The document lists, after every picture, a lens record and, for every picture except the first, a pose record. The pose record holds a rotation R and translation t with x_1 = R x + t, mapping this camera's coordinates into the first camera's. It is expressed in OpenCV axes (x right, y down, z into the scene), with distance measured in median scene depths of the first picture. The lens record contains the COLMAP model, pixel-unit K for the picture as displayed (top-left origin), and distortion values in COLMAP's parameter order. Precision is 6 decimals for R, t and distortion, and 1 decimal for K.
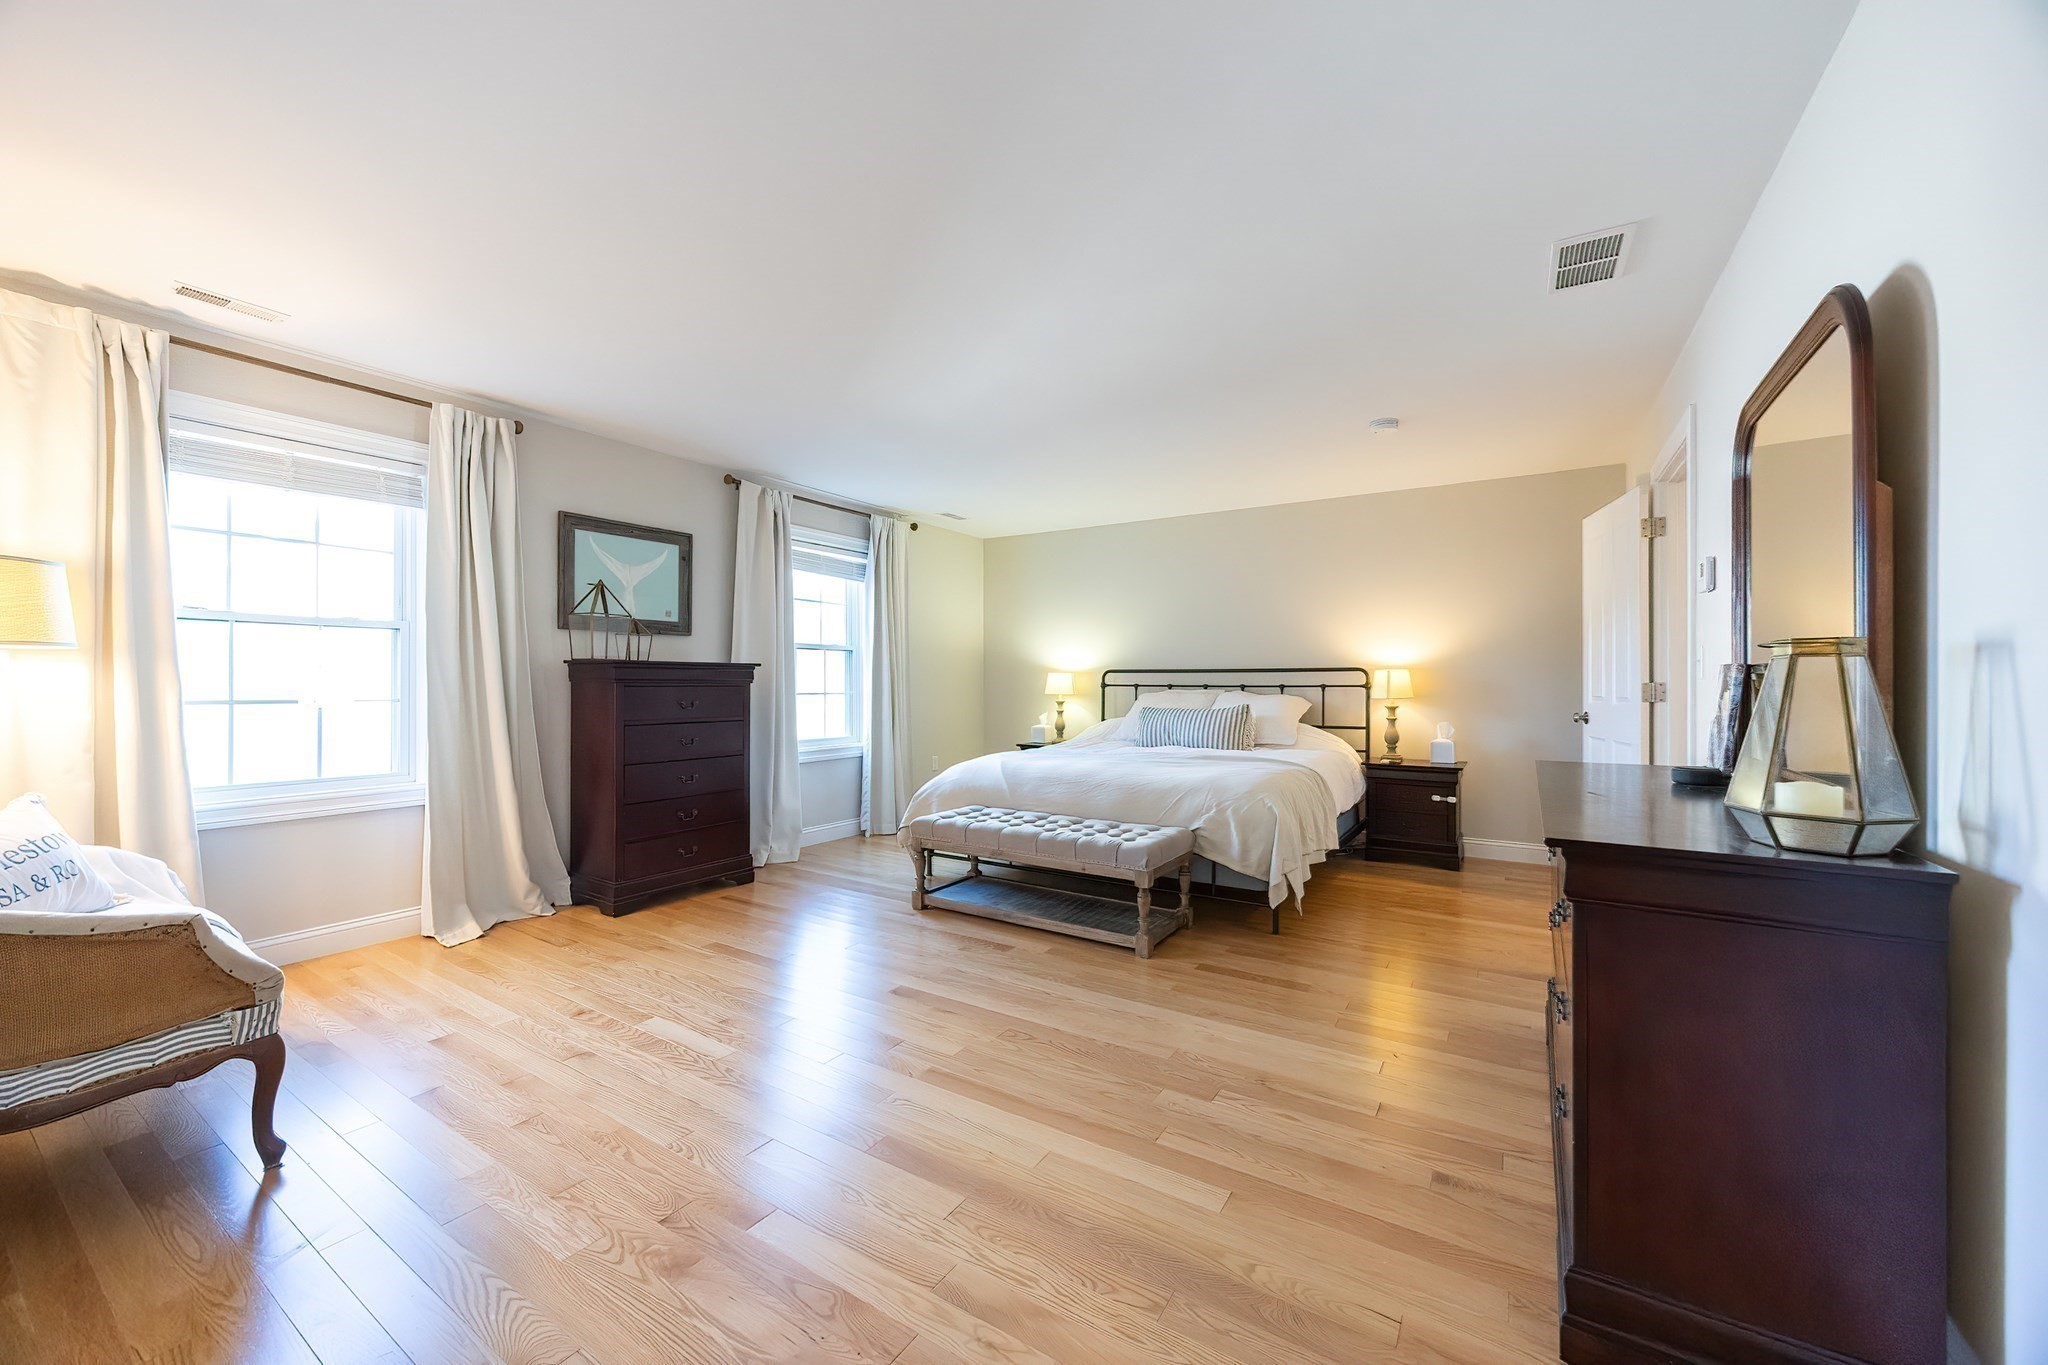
lens RADIAL K [[772.4, 0, 1024.0], [0, 772.4, 682.5], [0, 0, 1]] dist [-0.001165, -0.000053]
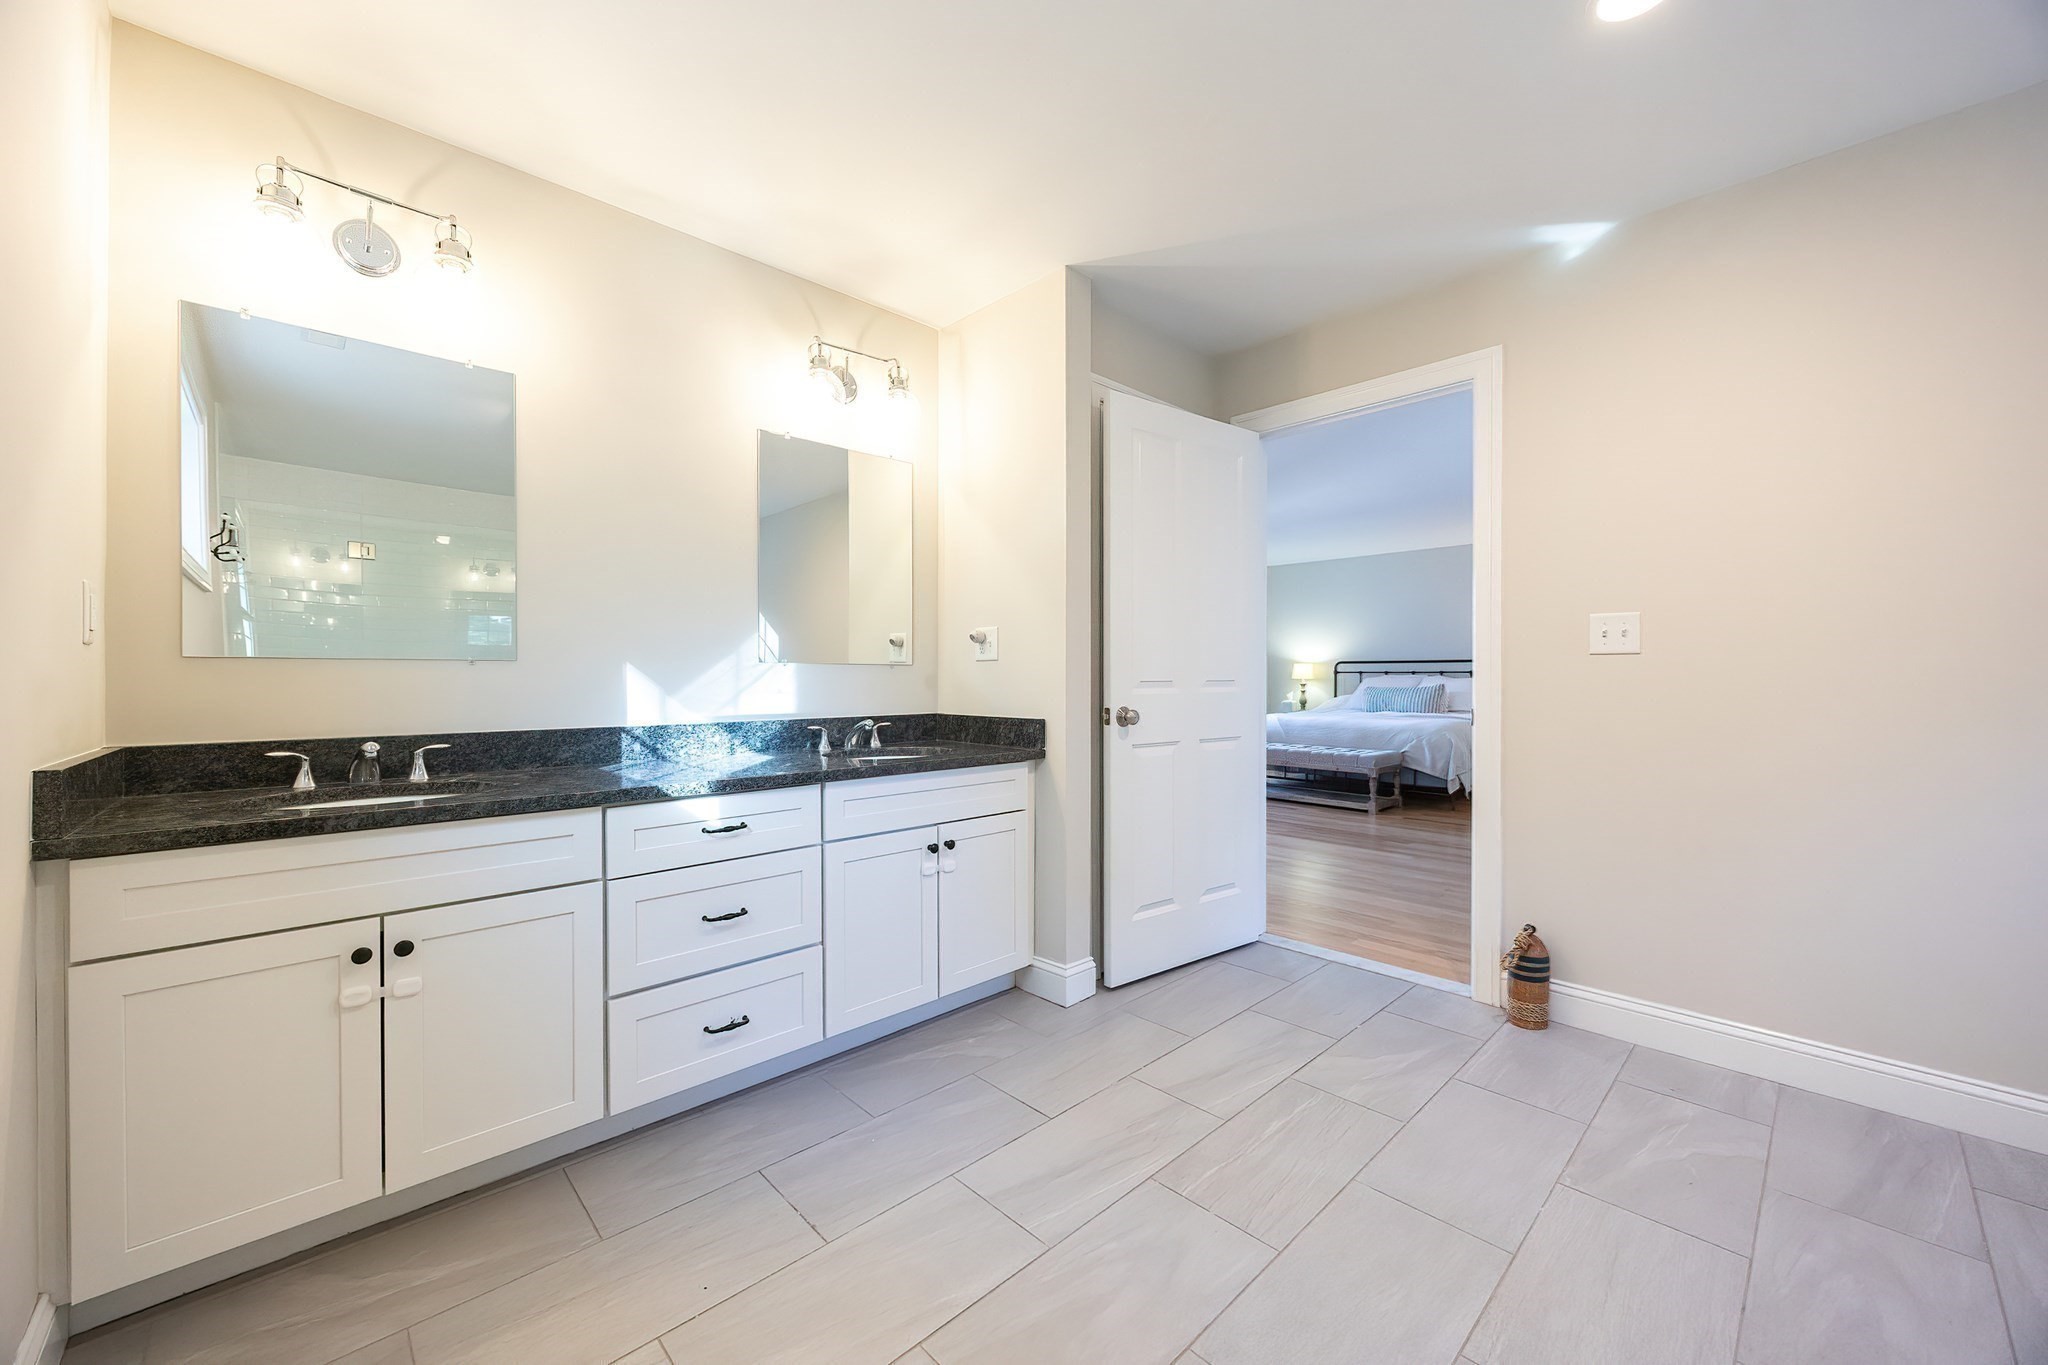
lens RADIAL K [[772.4, 0, 1024.0], [0, 772.4, 682.5], [0, 0, 1]] dist [-0.001165, -0.000053]
pose [[0.969379, -0.001377, -0.245565, -0.163666], [0.003756, 0.999950, 0.009222, 0.010903], [0.245540, -0.009862, 0.969336, -0.814097]]
